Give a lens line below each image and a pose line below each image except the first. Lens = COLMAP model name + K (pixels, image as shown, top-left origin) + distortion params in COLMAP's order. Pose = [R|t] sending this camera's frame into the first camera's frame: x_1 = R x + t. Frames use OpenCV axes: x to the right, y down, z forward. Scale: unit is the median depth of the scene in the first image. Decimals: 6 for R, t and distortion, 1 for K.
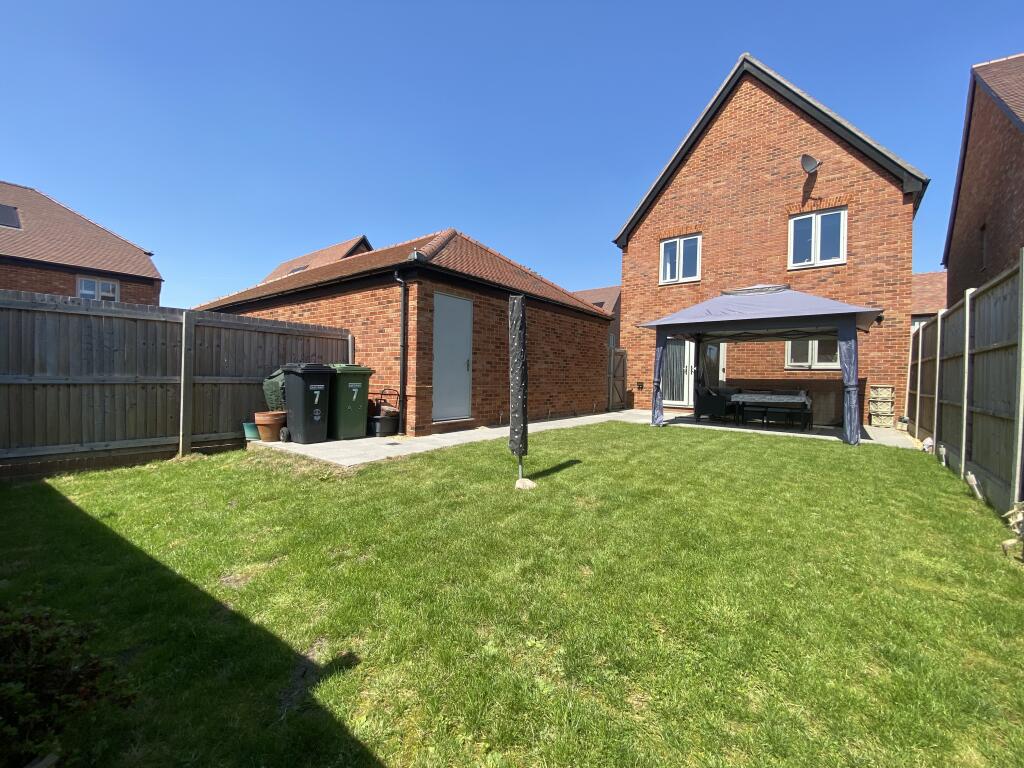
lens RADIAL K [[421.1, 0, 512.7], [0, 421.1, 383.2], [0, 0, 1]] dist [0.000958, 0.000009]
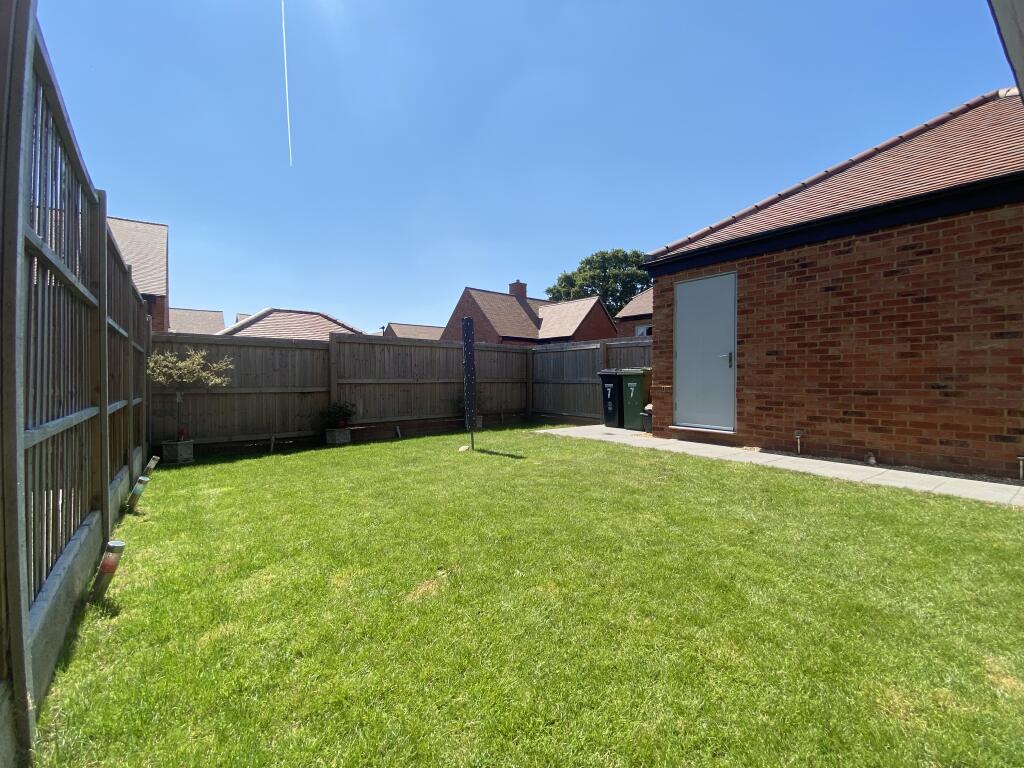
lens RADIAL K [[453.2, 0, 513.0], [0, 453.2, 378.6], [0, 0, 1]] dist [-0.004924, -0.001795]
pose [[-0.283033, -0.016465, -0.958969, 0.776666], [-0.018541, 0.999760, -0.011693, 0.007165], [0.958931, 0.014471, -0.283271, 0.858799]]
